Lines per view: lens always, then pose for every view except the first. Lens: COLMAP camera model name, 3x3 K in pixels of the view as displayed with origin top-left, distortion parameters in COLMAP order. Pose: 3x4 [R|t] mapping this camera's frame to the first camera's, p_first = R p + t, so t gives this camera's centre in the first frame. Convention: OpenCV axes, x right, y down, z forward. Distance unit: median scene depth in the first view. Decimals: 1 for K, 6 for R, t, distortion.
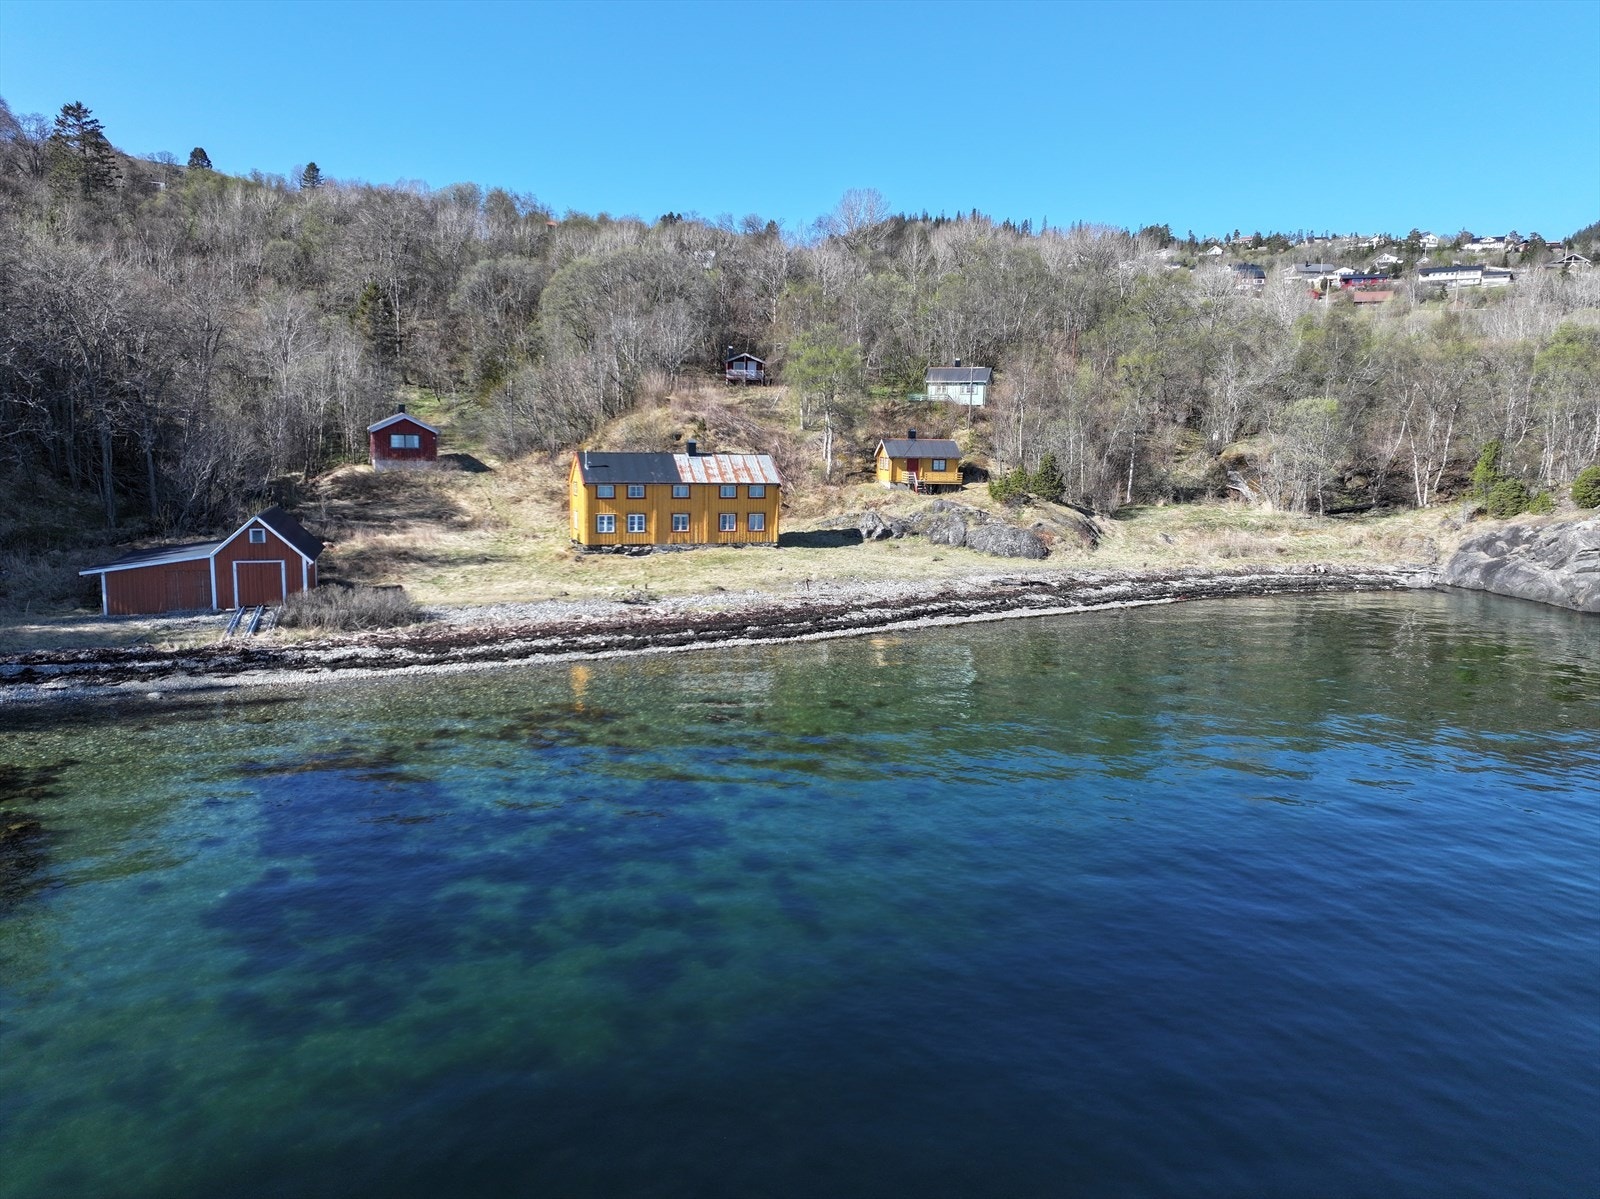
lens RADIAL K [[1129.1, 0, 800.0], [0, 1129.1, 599.5], [0, 0, 1]] dist [0.010728, 0.001808]
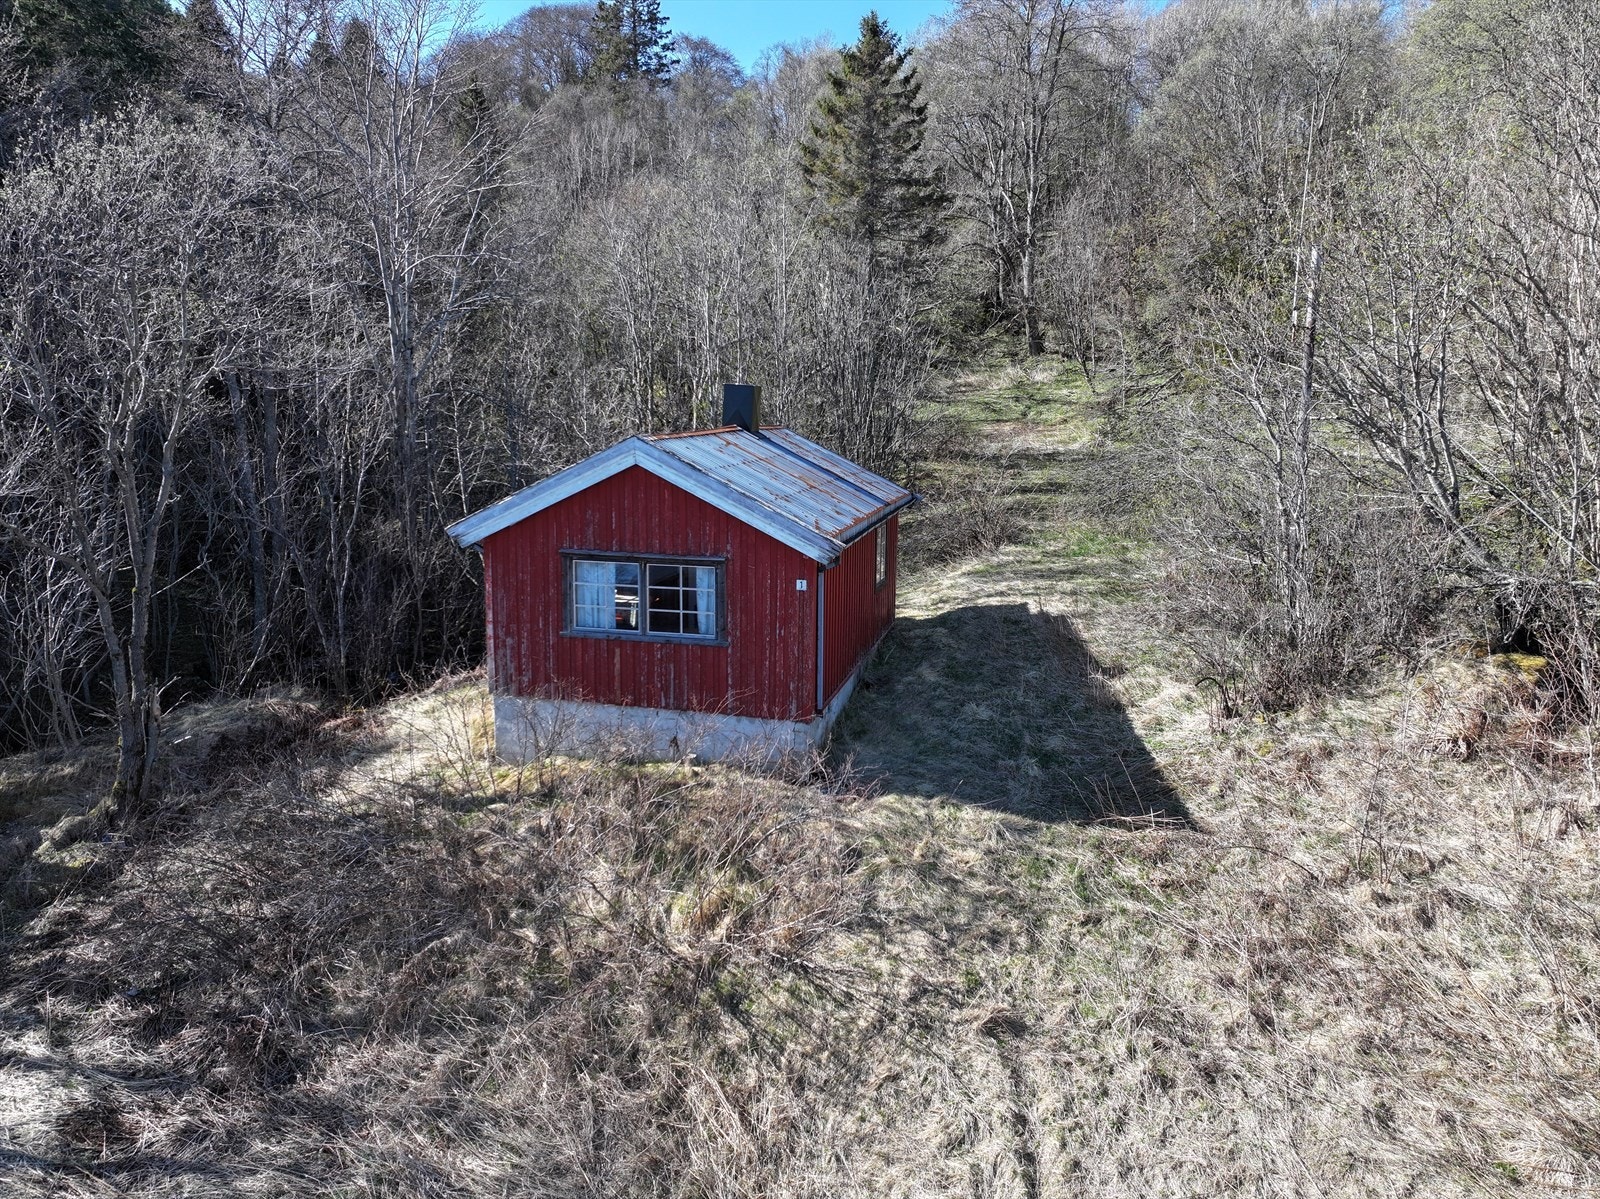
lens RADIAL K [[1120.3, 0, 800.0], [0, 1120.3, 599.5], [0, 0, 1]] dist [0.004289, 0.005670]
pose [[0.809008, 0.082969, -0.581912, -0.265512], [-0.081609, 0.996254, 0.028589, -0.167632], [0.582105, 0.024360, 0.812749, 1.002101]]
